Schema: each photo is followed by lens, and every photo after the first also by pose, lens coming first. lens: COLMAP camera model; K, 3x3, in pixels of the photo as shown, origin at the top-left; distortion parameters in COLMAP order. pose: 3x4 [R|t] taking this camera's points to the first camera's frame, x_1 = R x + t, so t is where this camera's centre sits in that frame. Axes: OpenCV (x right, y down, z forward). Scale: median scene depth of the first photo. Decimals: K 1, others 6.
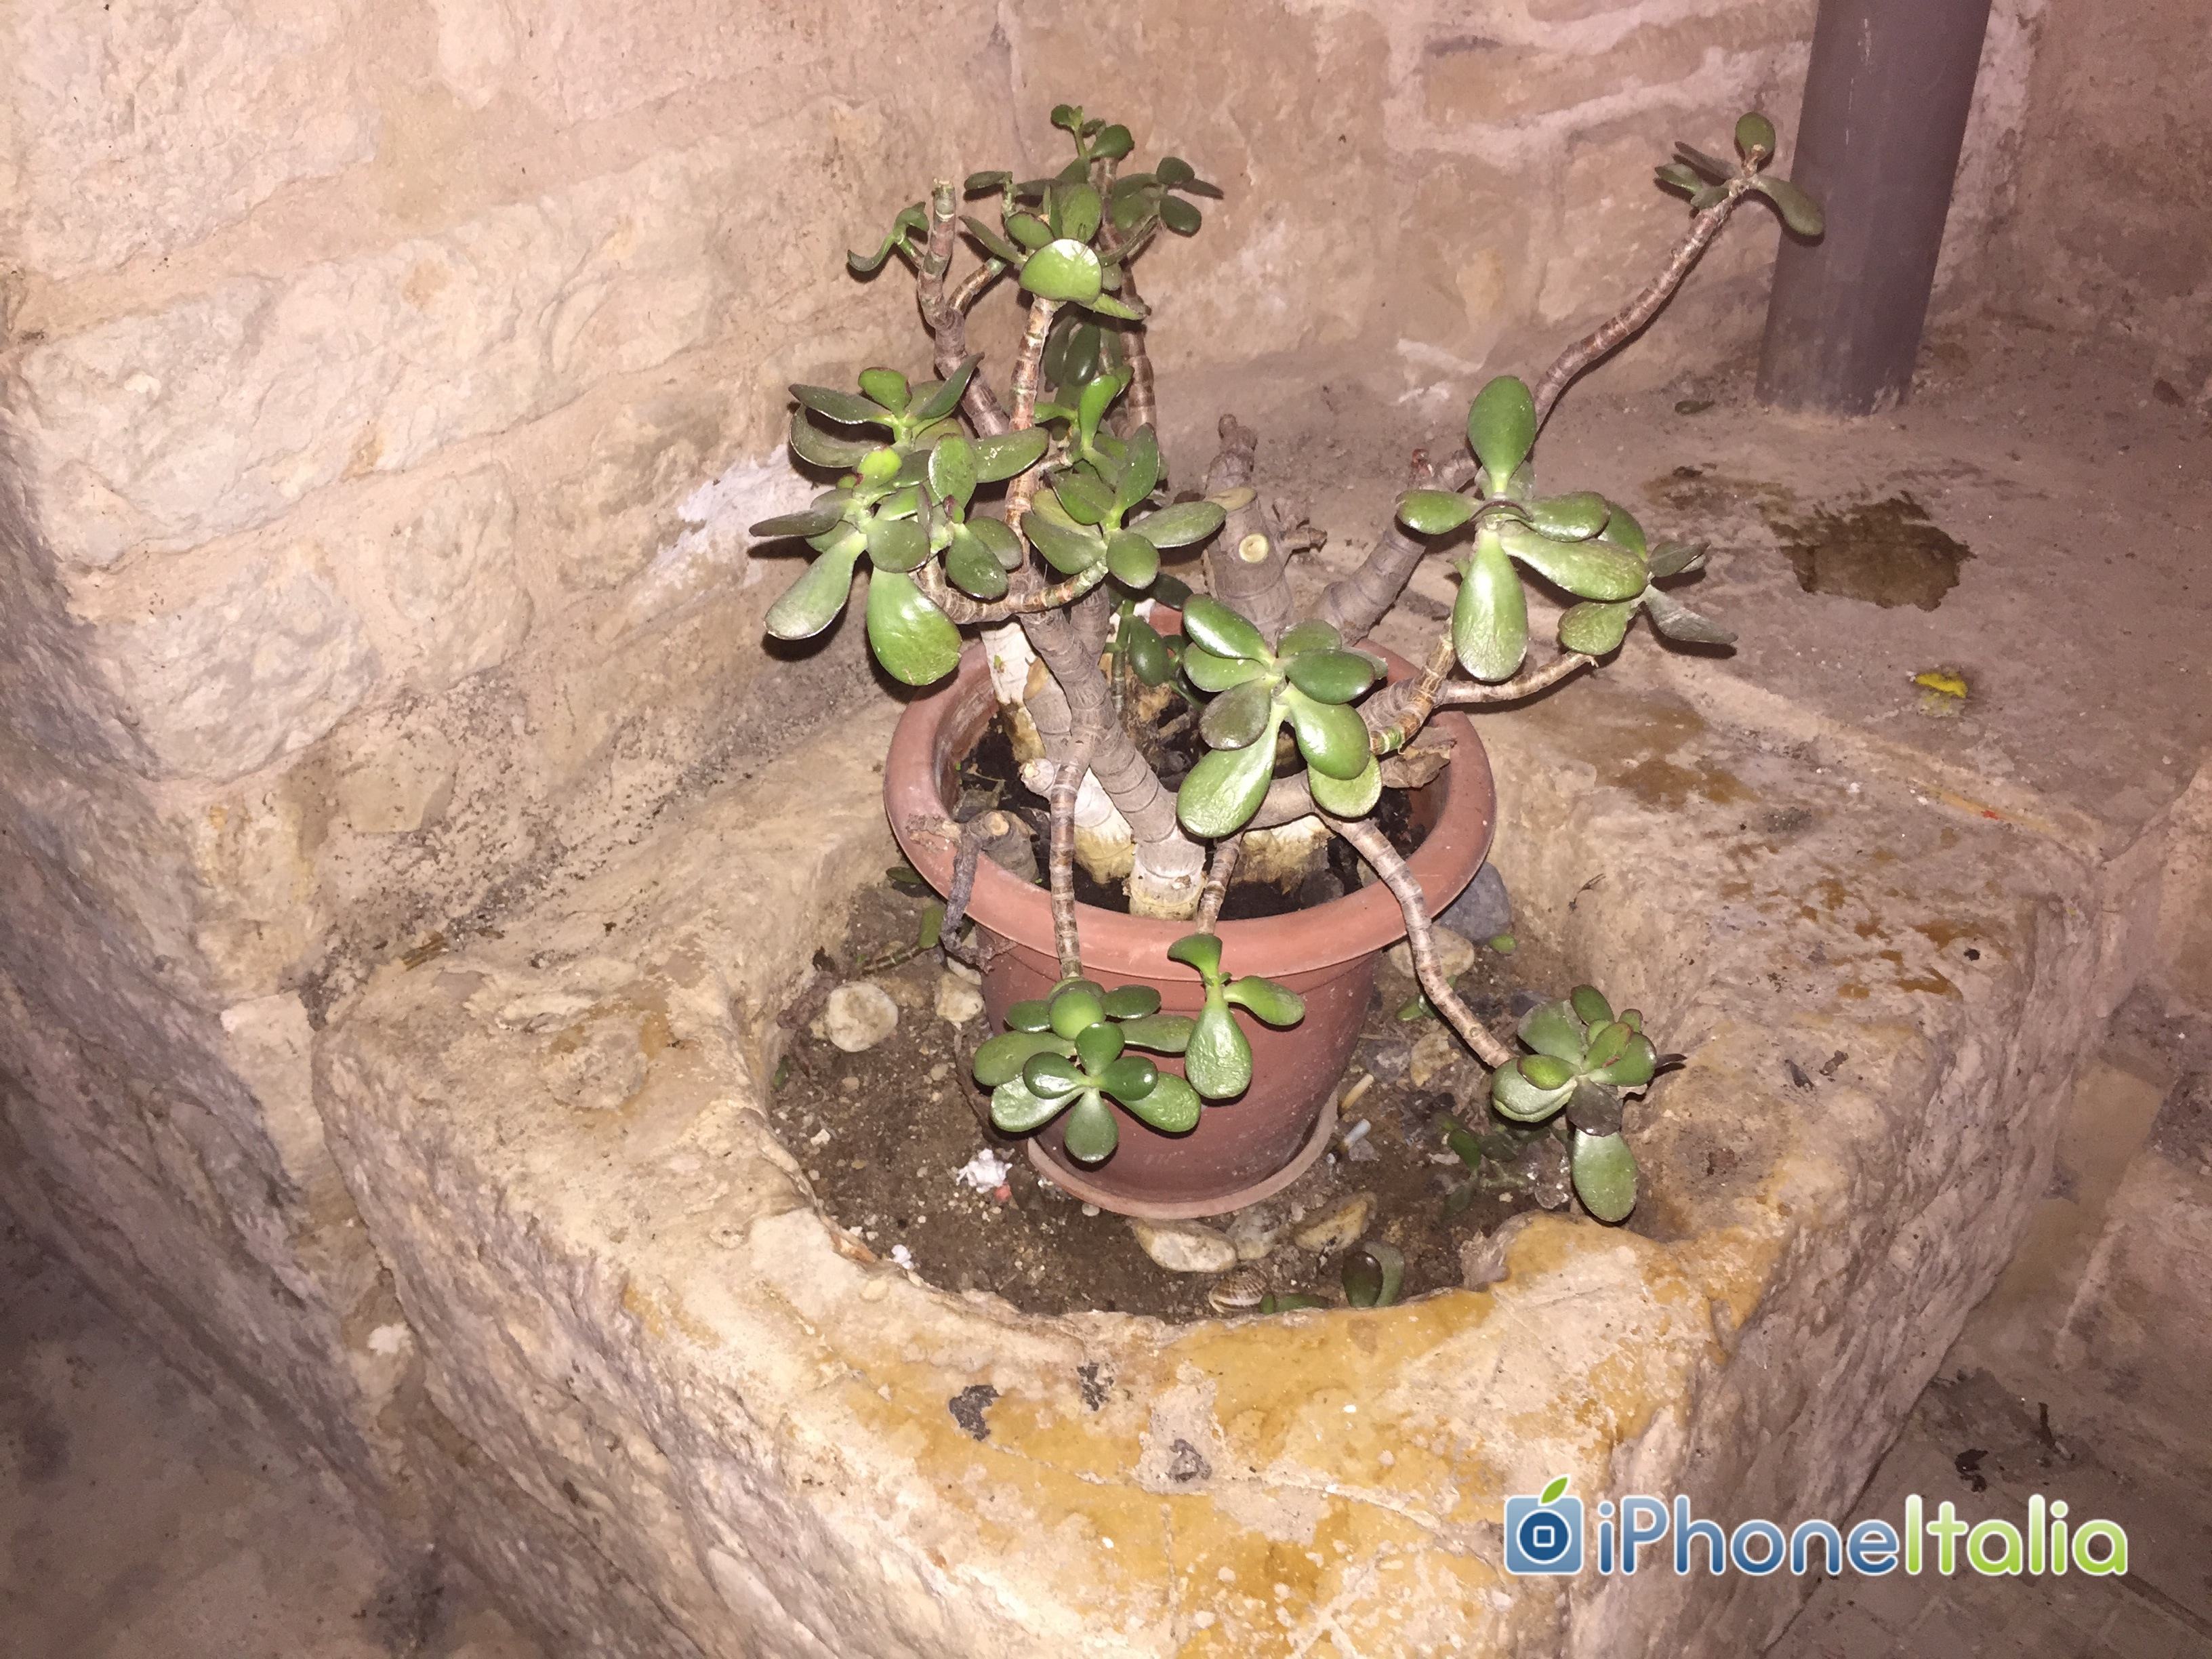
lens RADIAL K [[1901.0, 0, 1114.6], [0, 1901.0, 858.0], [0, 0, 1]] dist [0.078114, -0.128381]
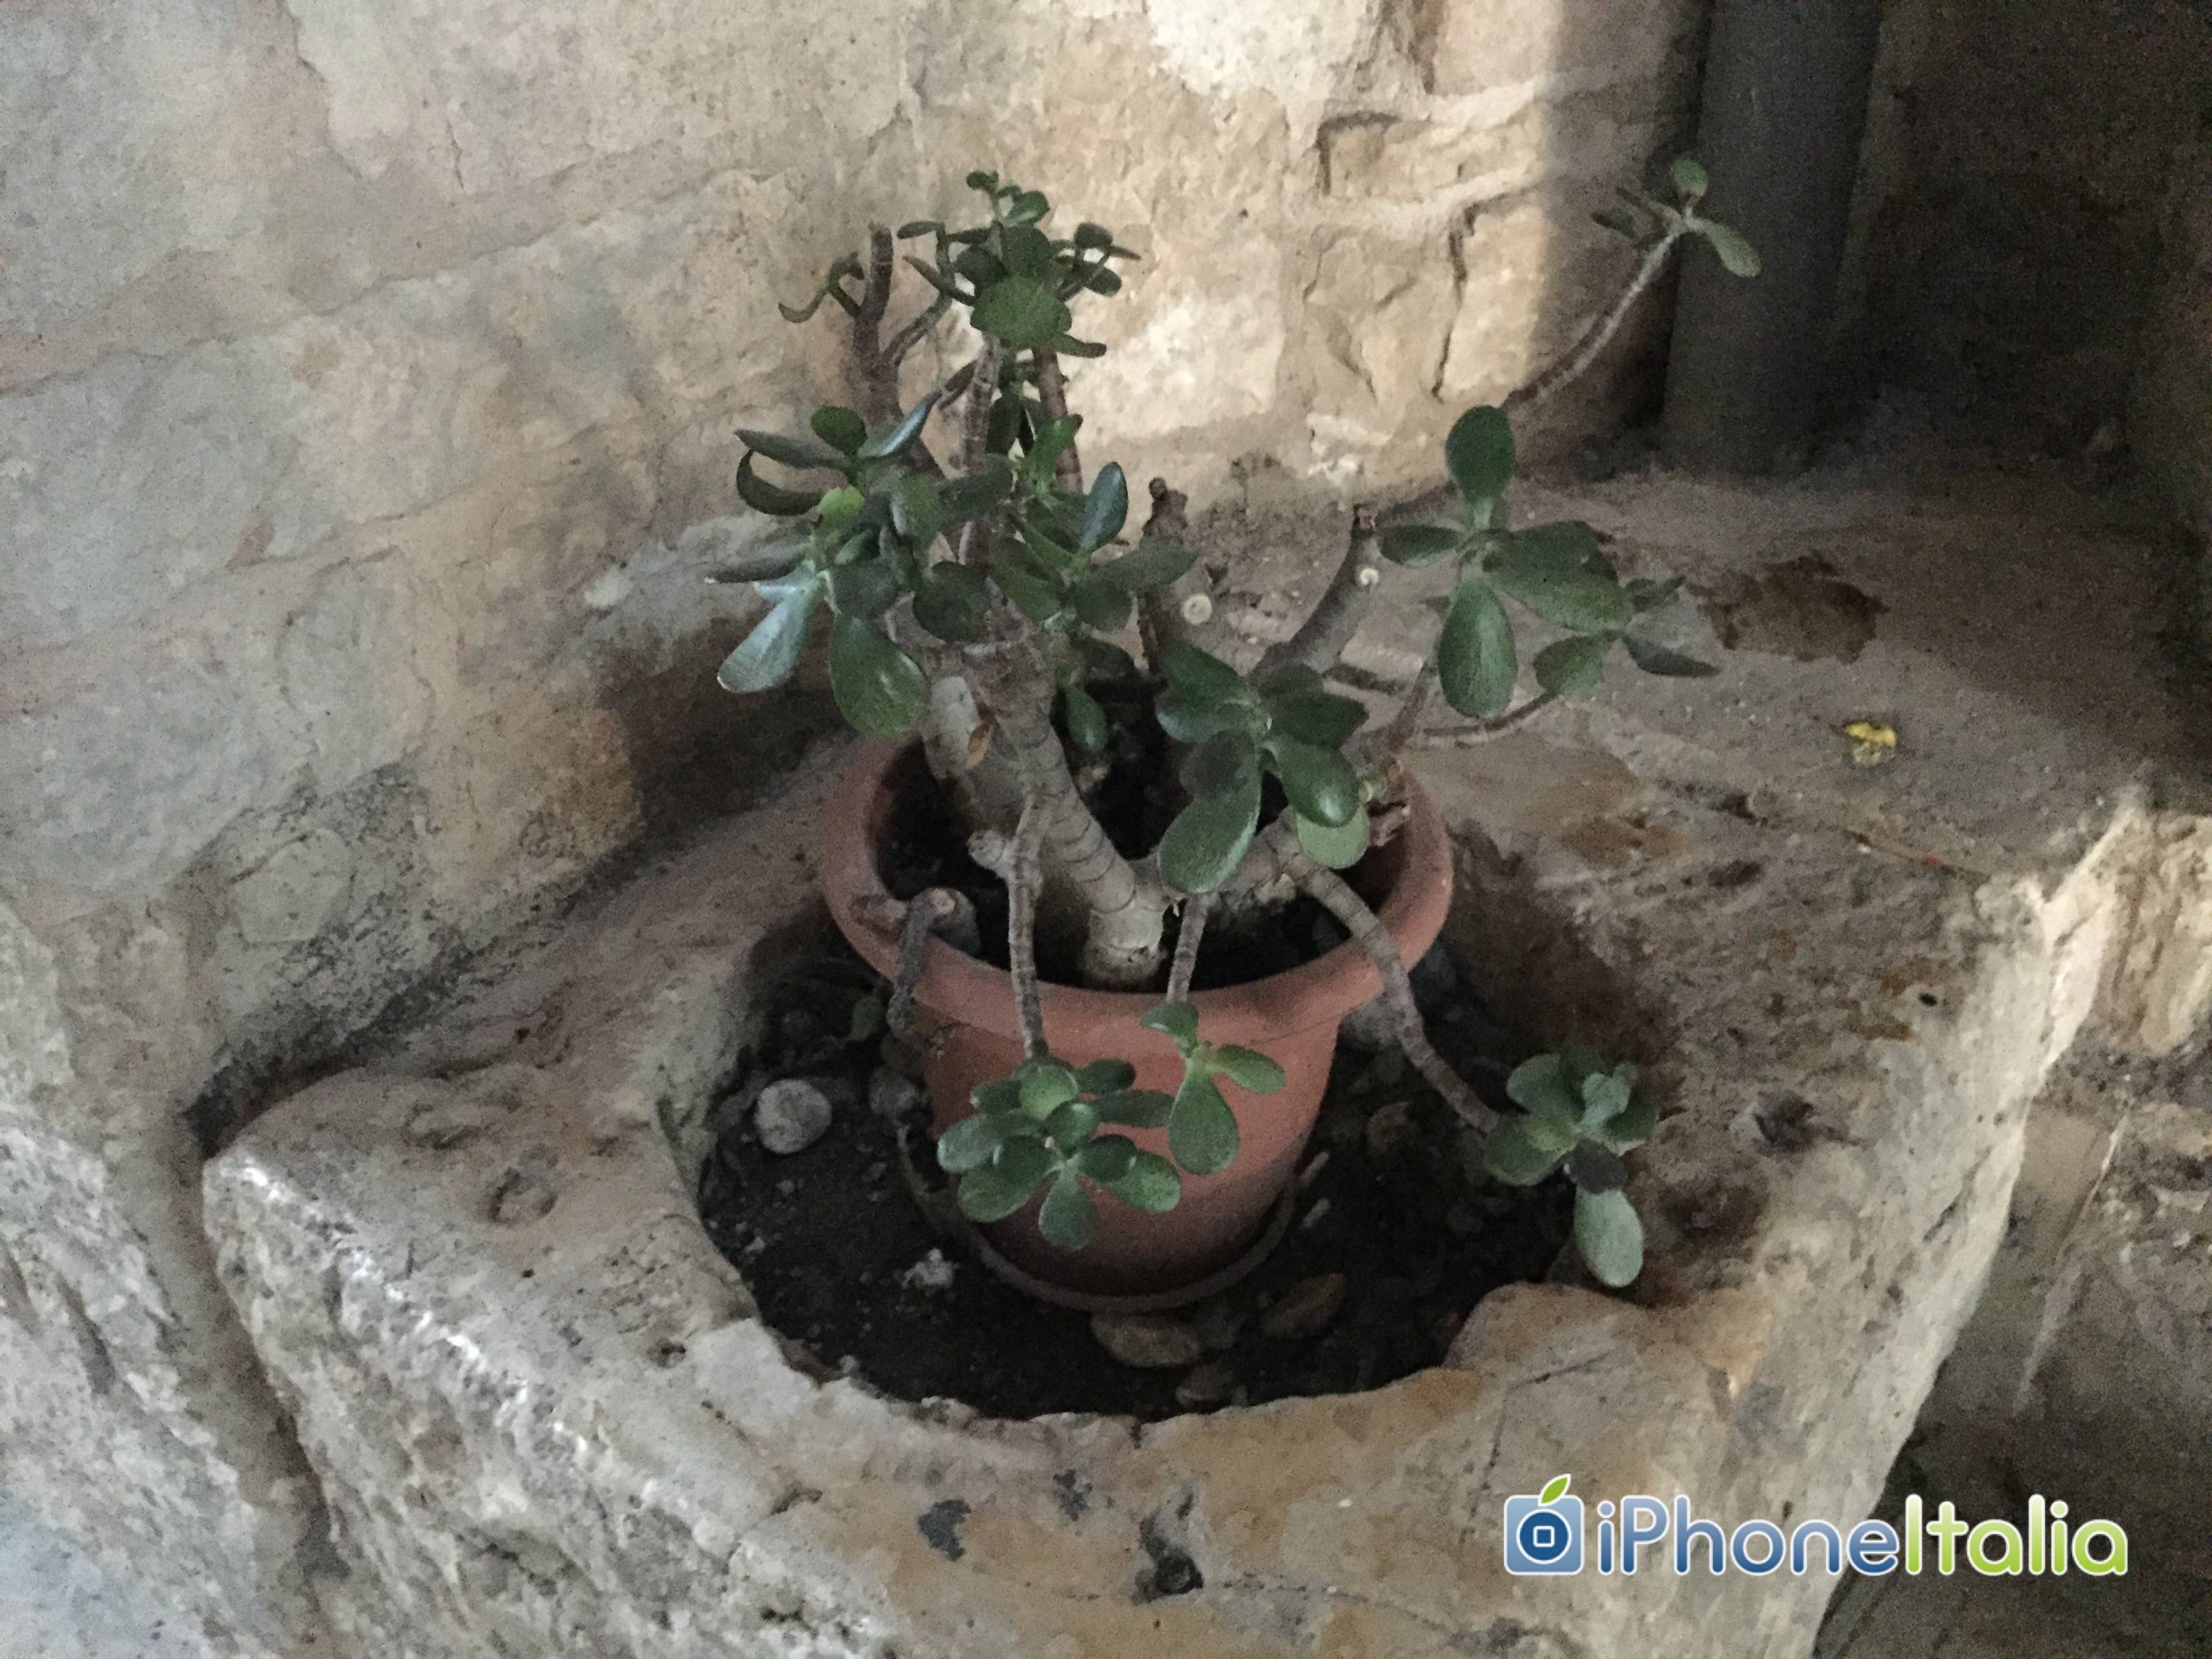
lens RADIAL K [[1901.0, 0, 1114.6], [0, 1901.0, 858.0], [0, 0, 1]] dist [0.078114, -0.128381]
pose [[0.997518, -0.036806, 0.060029, -0.027230], [0.039896, 0.997896, -0.051100, 0.010500], [-0.058022, 0.053368, 0.996888, 0.035278]]
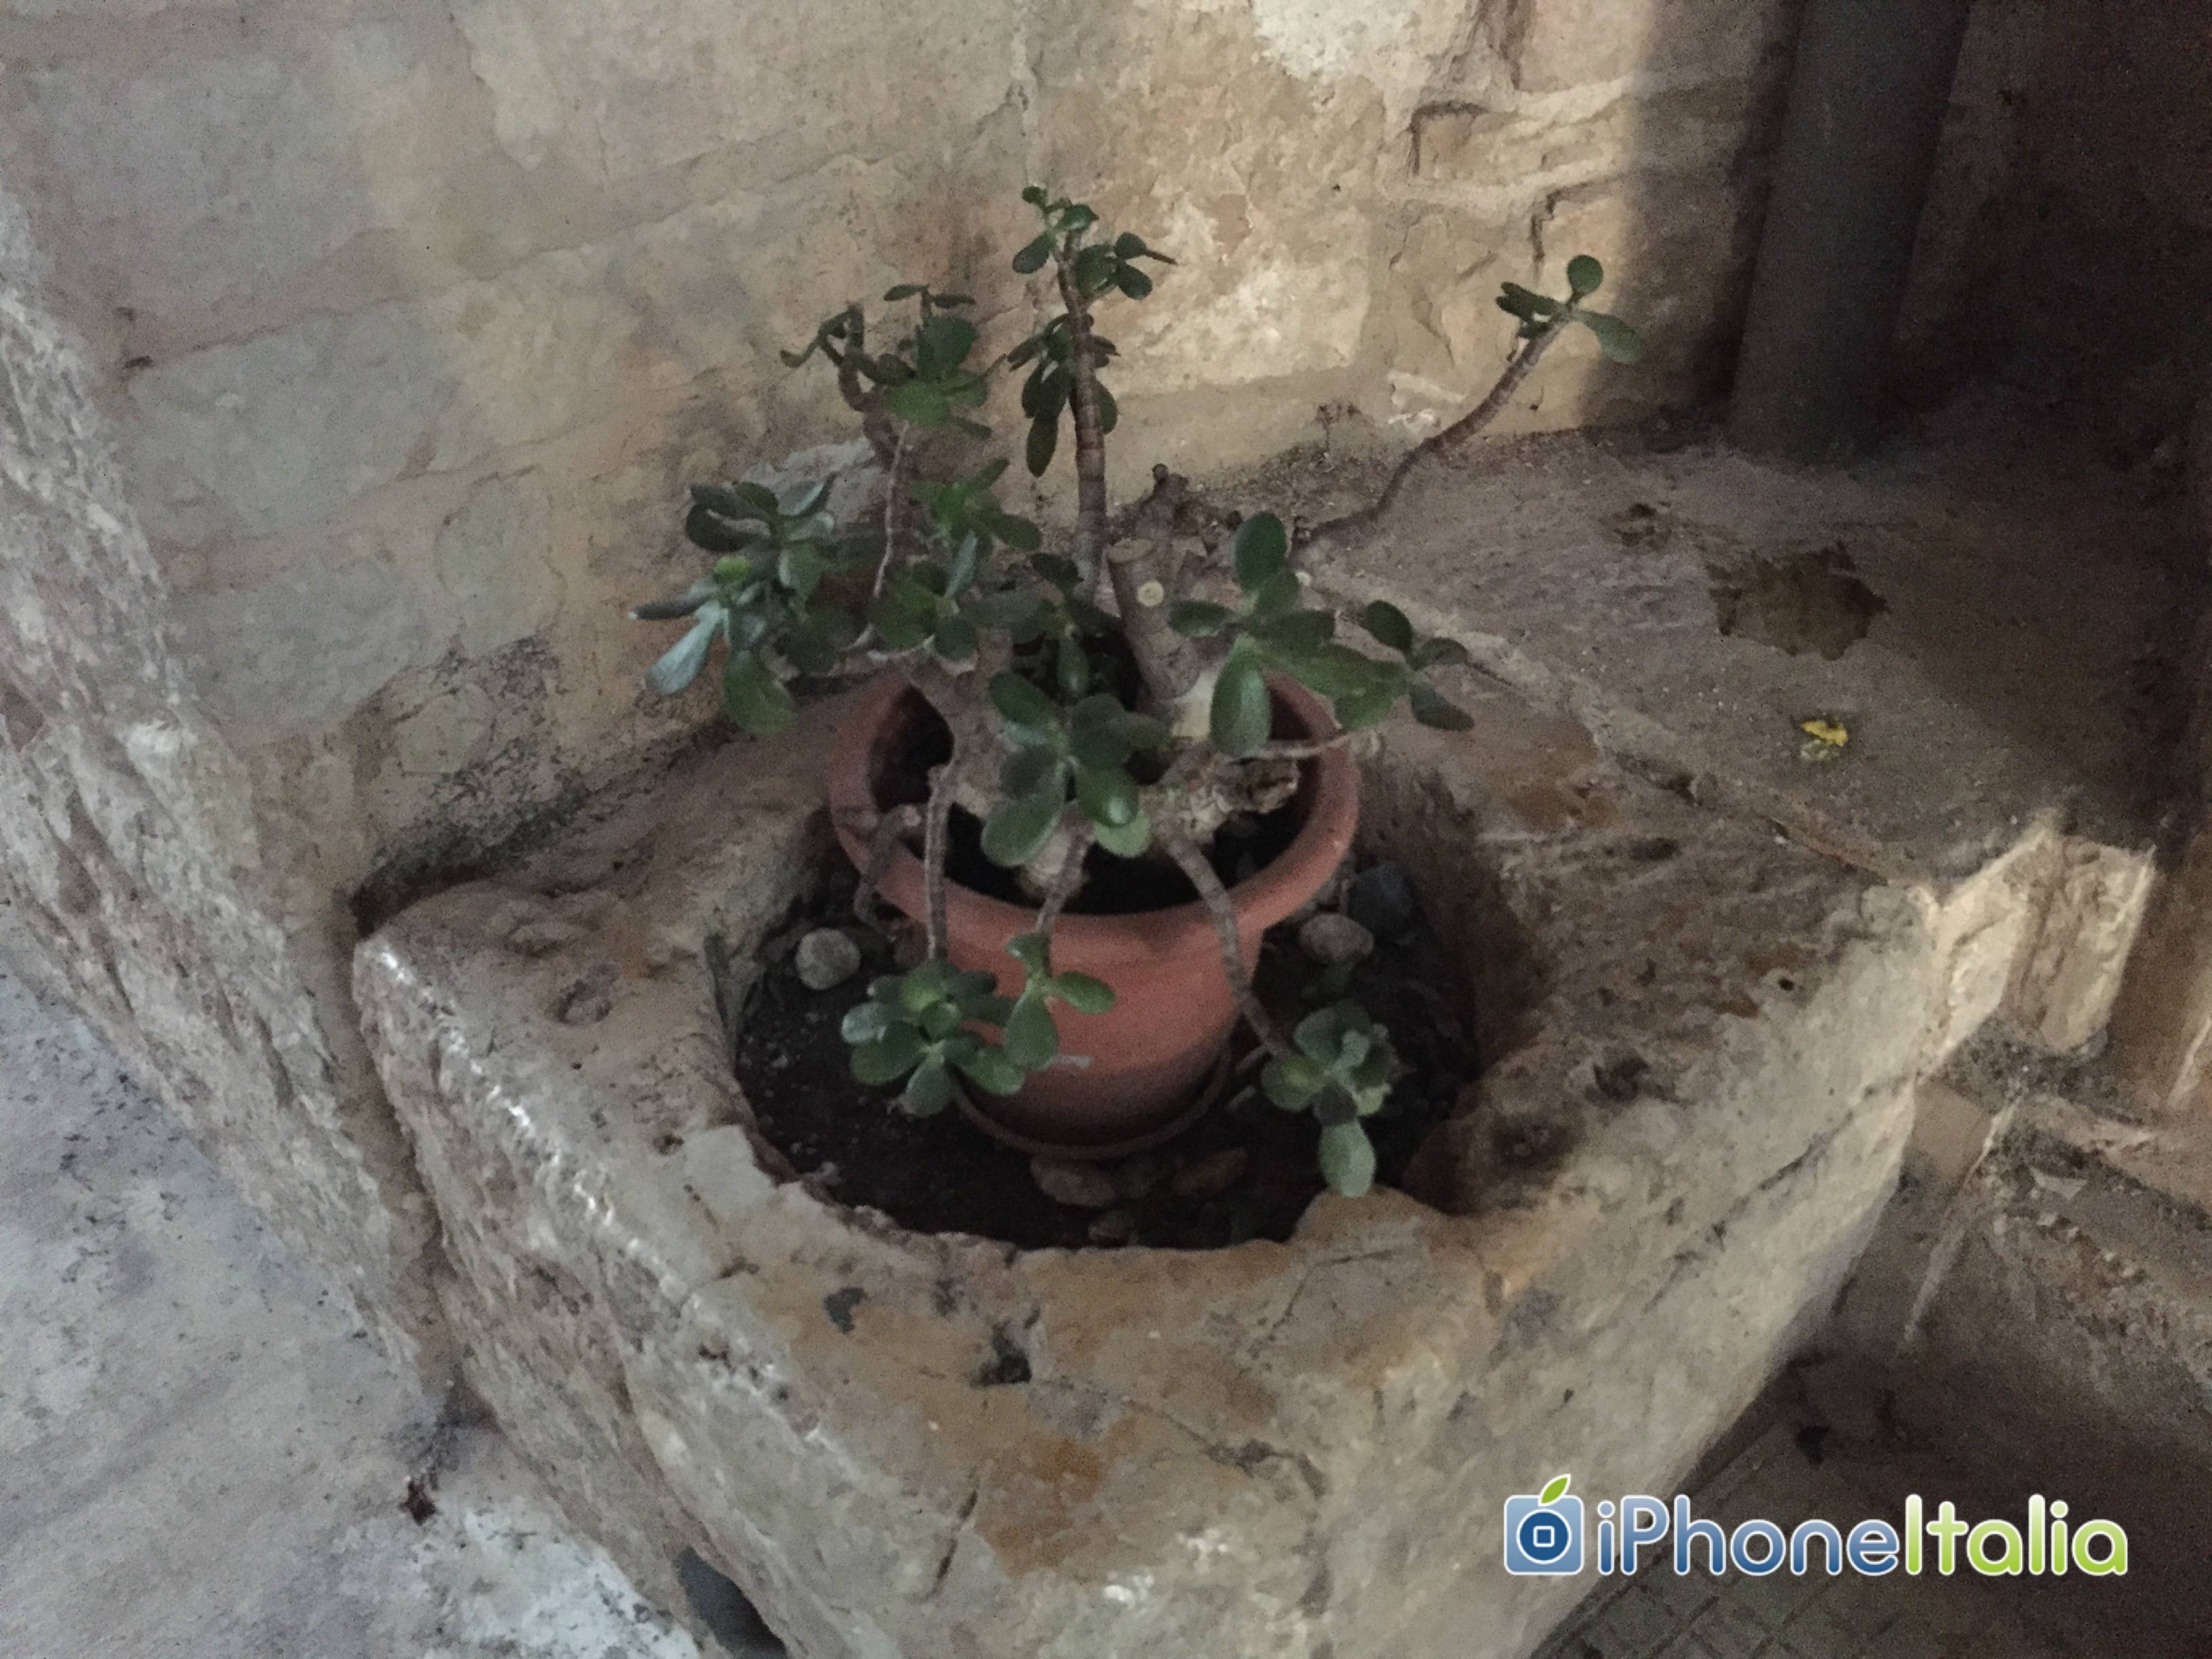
lens RADIAL K [[1880.7, 0, 1107.4], [0, 1880.7, 826.9], [0, 0, 1]] dist [0.076634, -0.114251]
pose [[0.994968, 0.072372, -0.069295, 0.116477], [-0.070381, 0.997046, 0.030757, -0.046400], [0.071316, -0.025725, 0.997122, -0.126244]]
